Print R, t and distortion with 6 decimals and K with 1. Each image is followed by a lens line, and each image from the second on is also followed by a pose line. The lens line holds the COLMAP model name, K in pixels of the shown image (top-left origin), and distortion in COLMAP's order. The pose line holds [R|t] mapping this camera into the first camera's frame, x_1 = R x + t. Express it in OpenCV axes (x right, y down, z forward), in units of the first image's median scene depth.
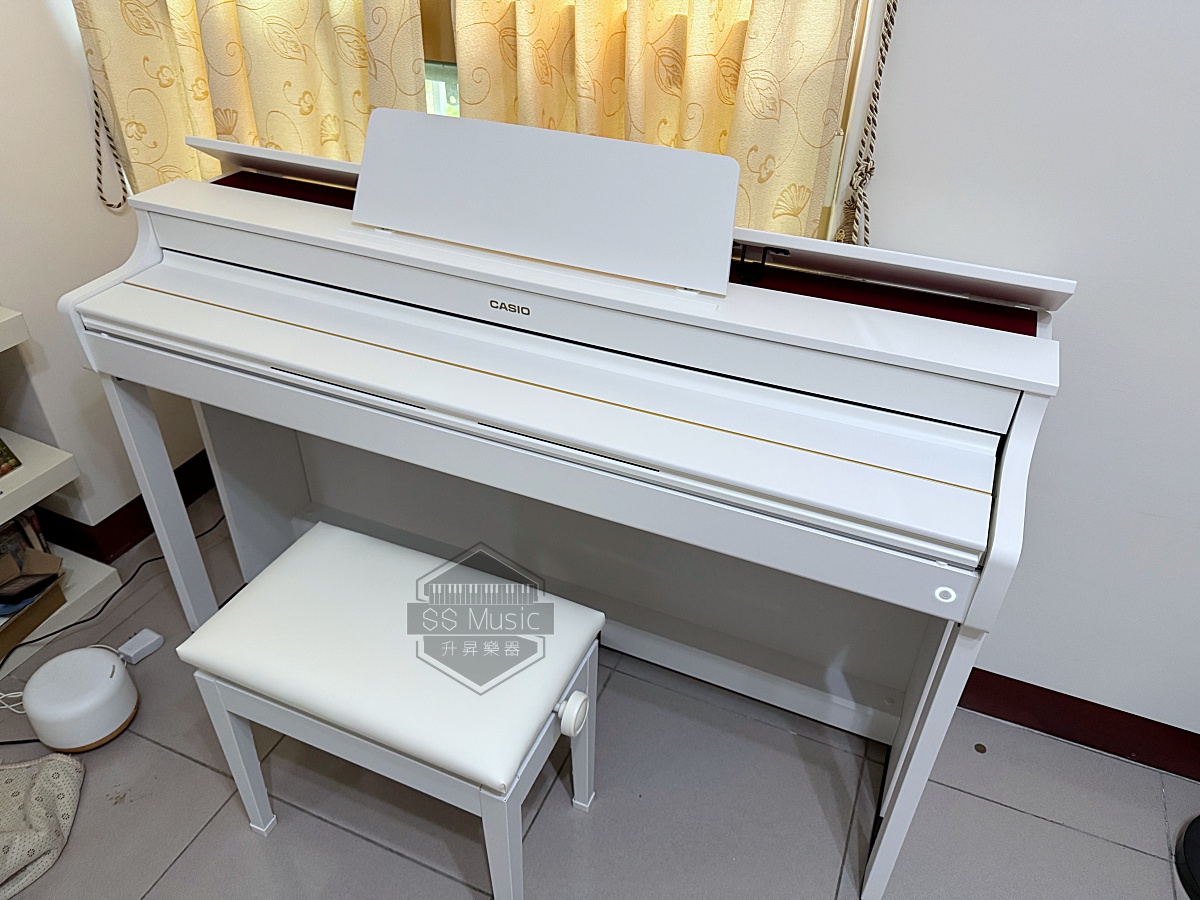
lens RADIAL K [[850.2, 0, 604.4], [0, 850.2, 452.4], [0, 0, 1]] dist [0.033886, -0.039136]
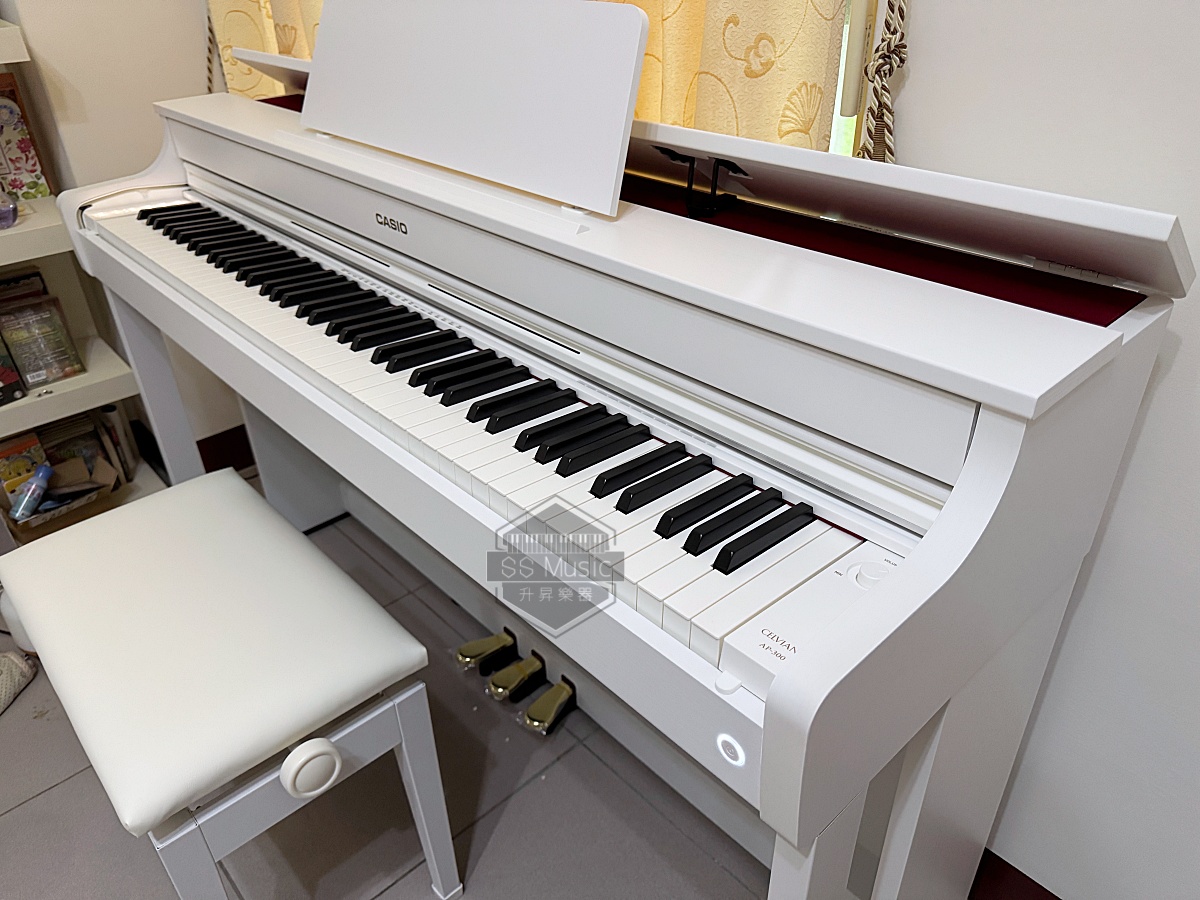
lens RADIAL K [[868.7, 0, 611.9], [0, 868.7, 454.9], [0, 0, 1]] dist [-0.007114, -0.007969]
pose [[0.913068, 0.174965, -0.368367, 0.382096], [-0.194700, 0.980719, -0.016783, 0.008962], [0.358328, 0.087045, 0.929529, 0.345983]]
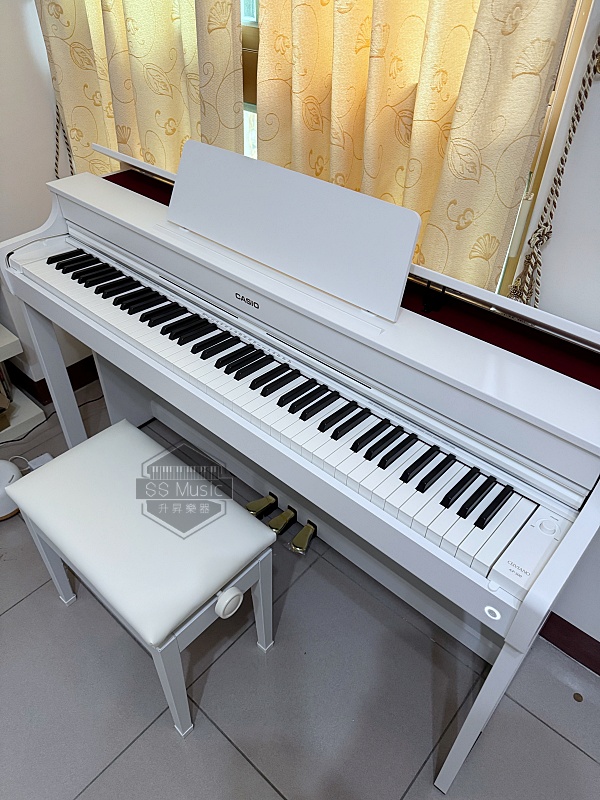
lens RADIAL K [[566.8, 0, 300.0], [0, 566.8, 400.0], [0, 0, 1]] dist [0.033886, -0.039136]
pose [[0.948150, 0.200158, -0.246877, 0.214726], [-0.178808, 0.978125, 0.106301, -0.121798], [0.262754, -0.056646, 0.963199, 0.138066]]
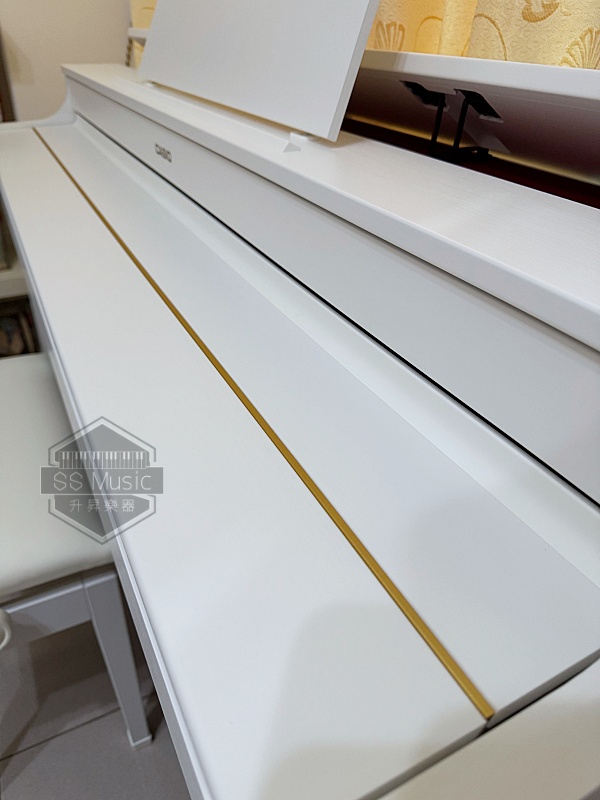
lens RADIAL K [[579.1, 0, 308.1], [0, 579.1, 399.4], [0, 0, 1]] dist [-0.007114, -0.007969]
pose [[0.777422, 0.344376, -0.526327, 0.364591], [-0.373065, 0.926176, 0.054954, -0.029622], [0.506397, 0.153632, 0.848504, 0.606190]]
